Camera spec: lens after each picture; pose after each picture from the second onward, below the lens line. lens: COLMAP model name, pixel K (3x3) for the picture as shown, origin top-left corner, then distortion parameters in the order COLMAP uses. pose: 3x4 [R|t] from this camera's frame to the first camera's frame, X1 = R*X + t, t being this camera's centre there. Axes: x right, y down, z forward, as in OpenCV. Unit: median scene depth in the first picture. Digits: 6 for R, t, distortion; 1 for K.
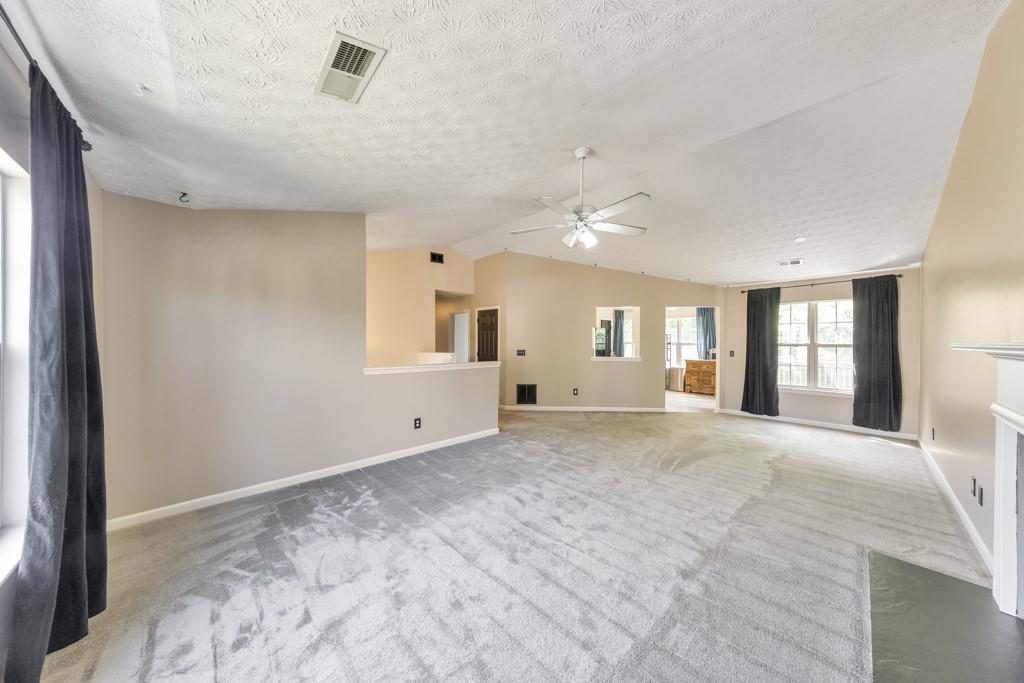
lens RADIAL K [[322.3, 0, 515.0], [0, 322.3, 341.7], [0, 0, 1]] dist [0.001401, 0.000053]
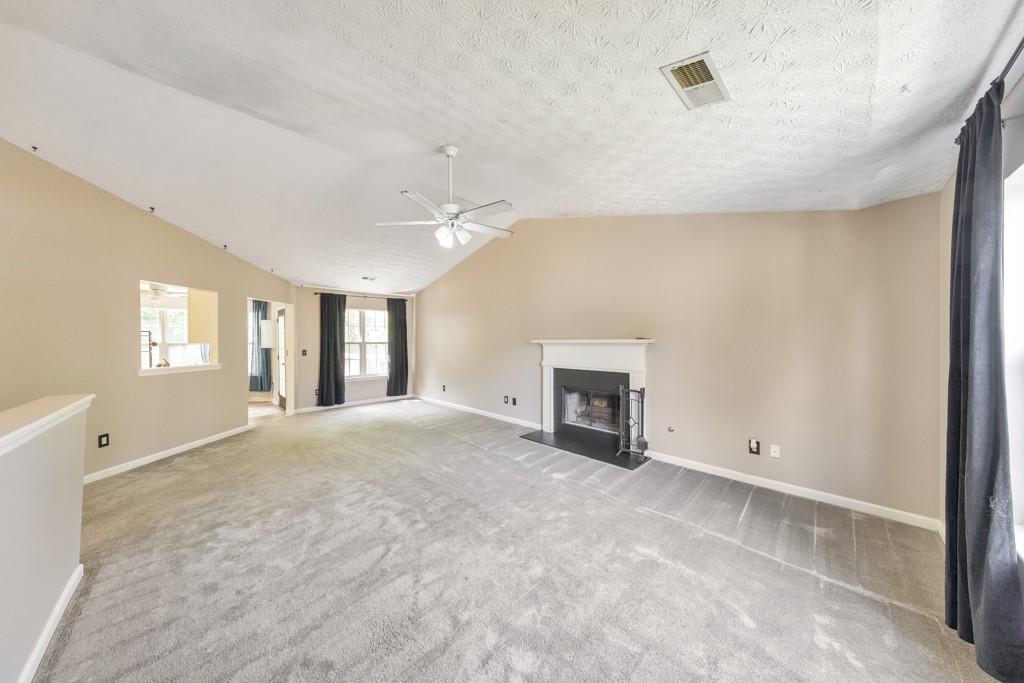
lens RADIAL K [[322.3, 0, 515.0], [0, 322.3, 341.7], [0, 0, 1]] dist [0.001401, 0.000053]
pose [[-0.032063, -0.009658, 0.999439, -0.399111], [0.006831, 0.999928, 0.009882, -0.003105], [-0.999463, 0.007144, -0.031995, 0.418564]]
